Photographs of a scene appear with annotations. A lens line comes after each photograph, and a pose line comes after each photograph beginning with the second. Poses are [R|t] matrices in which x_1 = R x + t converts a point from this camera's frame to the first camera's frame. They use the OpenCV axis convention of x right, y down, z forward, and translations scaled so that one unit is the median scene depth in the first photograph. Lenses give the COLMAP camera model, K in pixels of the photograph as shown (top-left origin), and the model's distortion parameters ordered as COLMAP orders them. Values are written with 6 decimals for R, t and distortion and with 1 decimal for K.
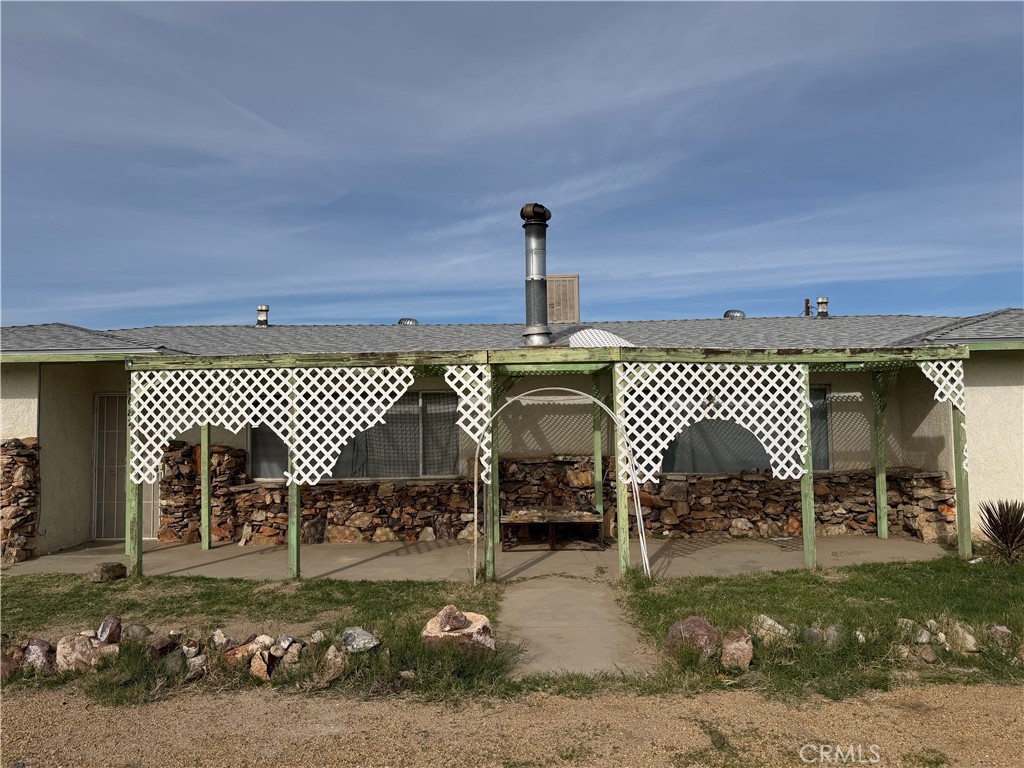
lens RADIAL K [[711.8, 0, 512.0], [0, 711.8, 384.0], [0, 0, 1]] dist [0.060751, -0.003653]
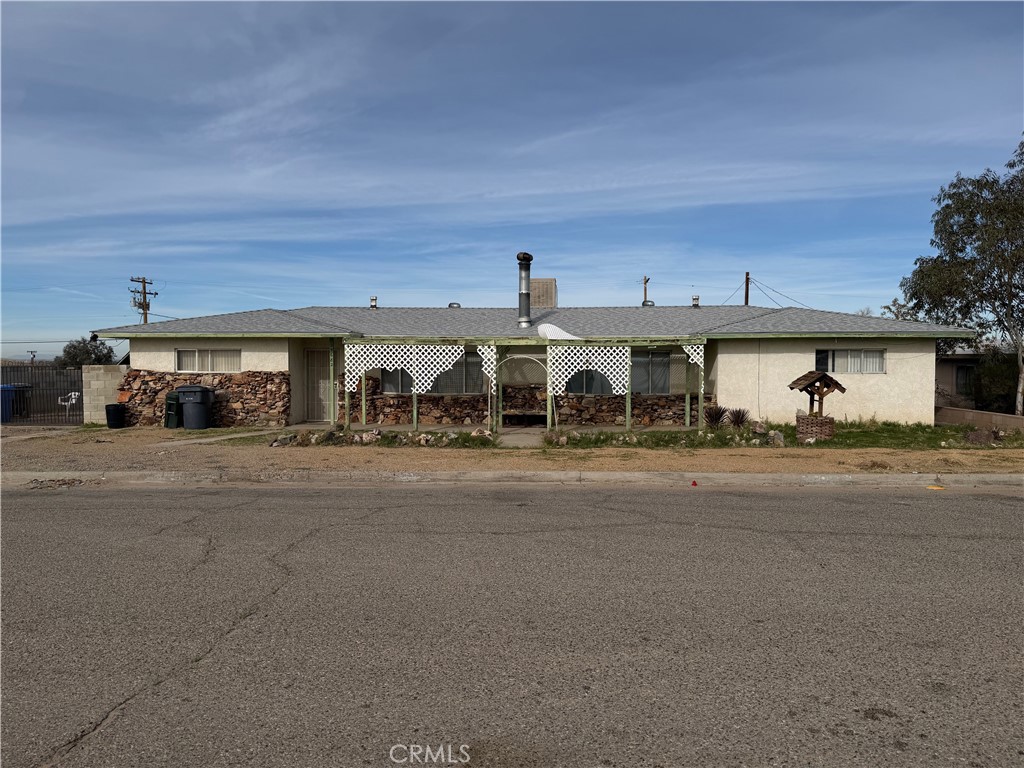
lens RADIAL K [[711.8, 0, 512.0], [0, 711.8, 384.0], [0, 0, 1]] dist [0.060751, -0.003653]
pose [[0.999152, 0.018414, -0.036820, 0.112403], [-0.014904, 0.995515, 0.093425, -0.120263], [0.038375, -0.092797, 0.994945, -1.382667]]
